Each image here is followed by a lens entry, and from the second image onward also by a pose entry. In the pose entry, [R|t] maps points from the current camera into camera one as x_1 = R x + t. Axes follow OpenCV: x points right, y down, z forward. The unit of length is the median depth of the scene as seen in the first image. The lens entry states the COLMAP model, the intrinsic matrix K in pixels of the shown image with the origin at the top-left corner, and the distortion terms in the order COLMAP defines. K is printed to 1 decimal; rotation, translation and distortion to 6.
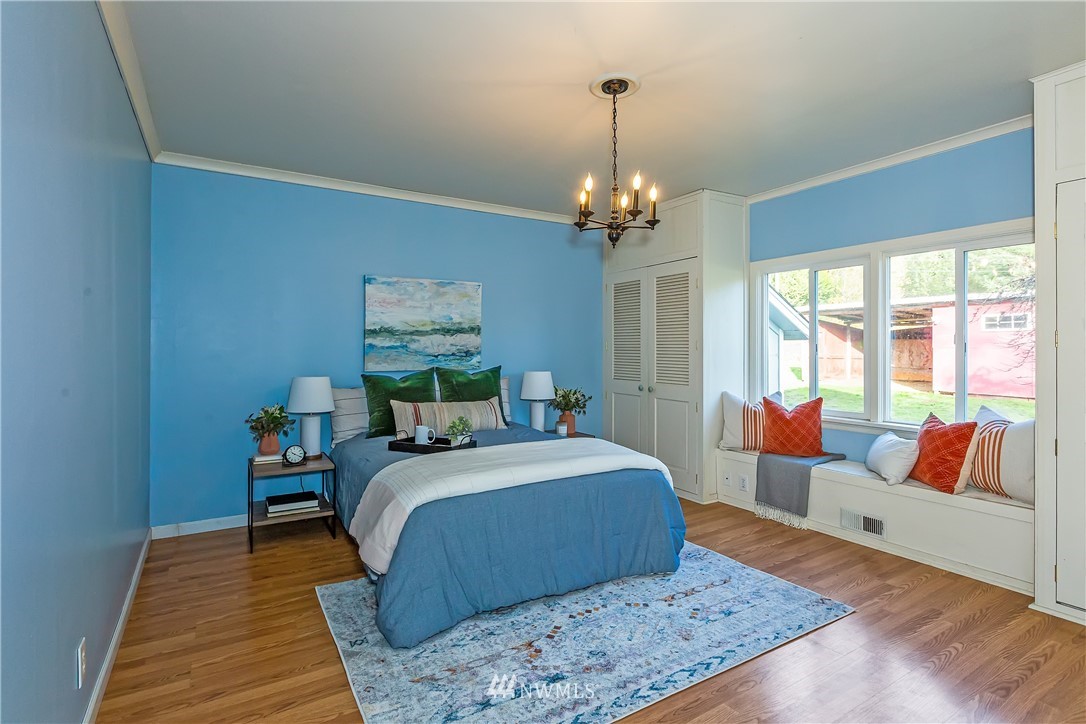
lens RADIAL K [[538.1, 0, 544.5], [0, 538.1, 357.9], [0, 0, 1]] dist [-0.003199, -0.000228]
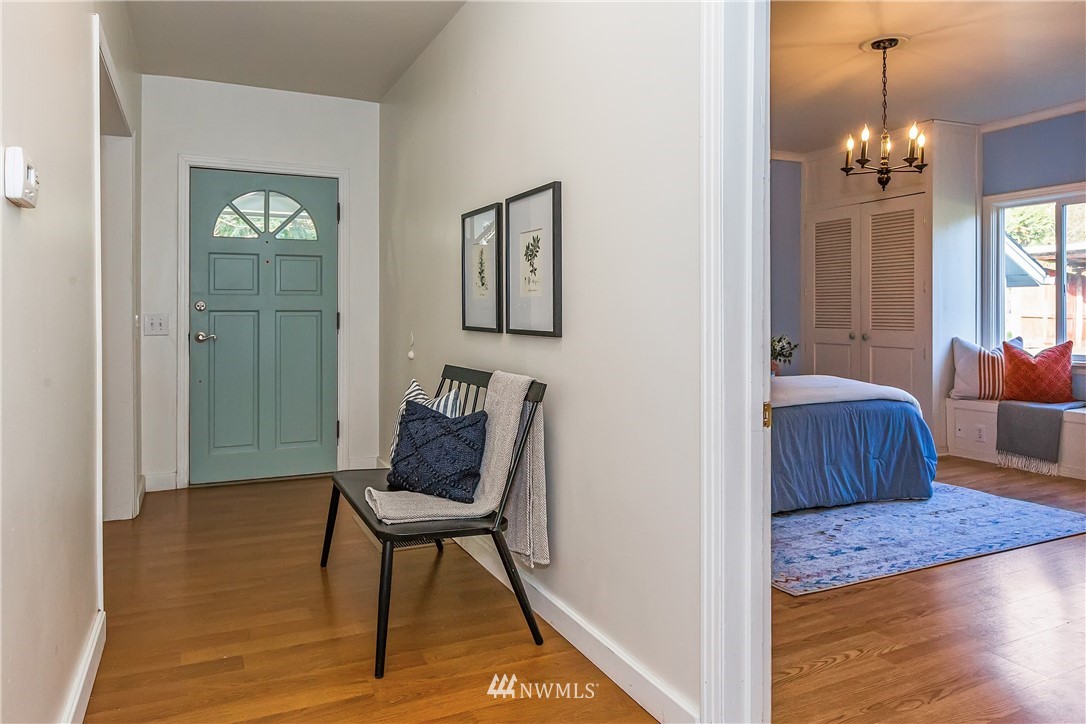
lens RADIAL K [[727.9, 0, 537.4], [0, 727.9, 326.2], [0, 0, 1]] dist [0.006288, -0.006301]
pose [[0.993351, 0.001280, -0.115117, -0.253306], [-0.001050, 0.999997, 0.002051, 0.044568], [0.115119, -0.001917, 0.993350, -0.355137]]
